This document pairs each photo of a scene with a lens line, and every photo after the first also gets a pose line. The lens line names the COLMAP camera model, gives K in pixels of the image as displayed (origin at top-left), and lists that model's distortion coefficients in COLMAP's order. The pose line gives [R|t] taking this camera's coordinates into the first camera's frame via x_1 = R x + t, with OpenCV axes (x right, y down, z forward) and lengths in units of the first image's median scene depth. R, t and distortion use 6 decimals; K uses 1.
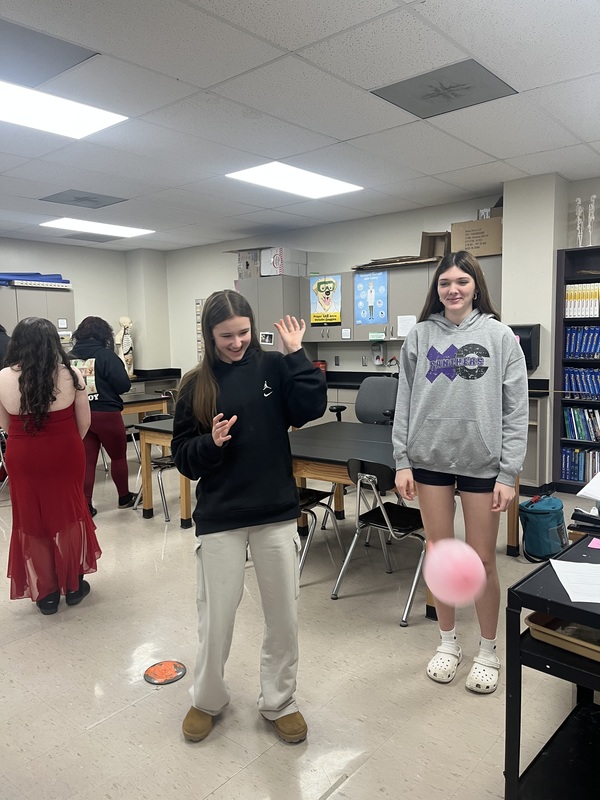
lens RADIAL K [[619.2, 0, 301.6], [0, 619.2, 400.5], [0, 0, 1]] dist [0.006101, -0.005994]
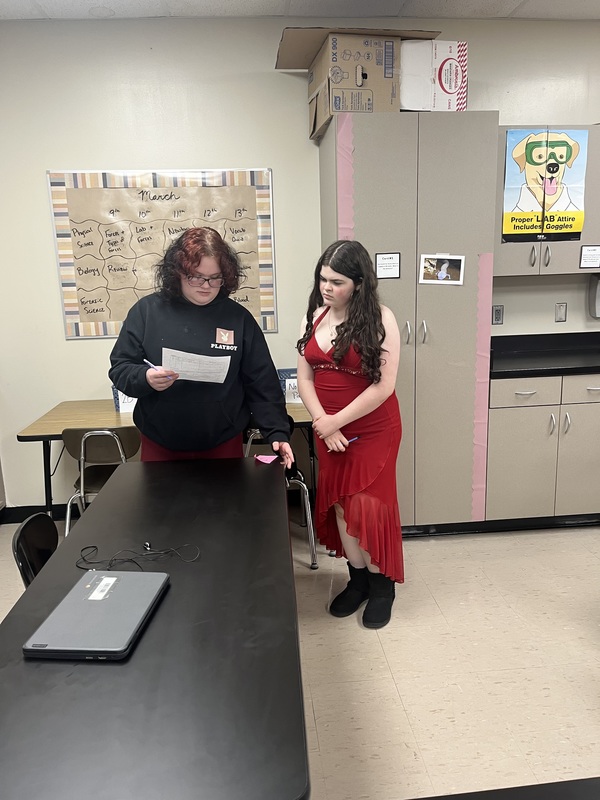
lens RADIAL K [[619.2, 0, 300.6], [0, 619.2, 401.4], [0, 0, 1]] dist [0.006101, -0.005994]
pose [[0.704825, -0.149641, 0.693418, -0.737228], [0.090940, 0.988492, 0.120883, -0.125112], [-0.703528, -0.022143, 0.710323, 1.347756]]
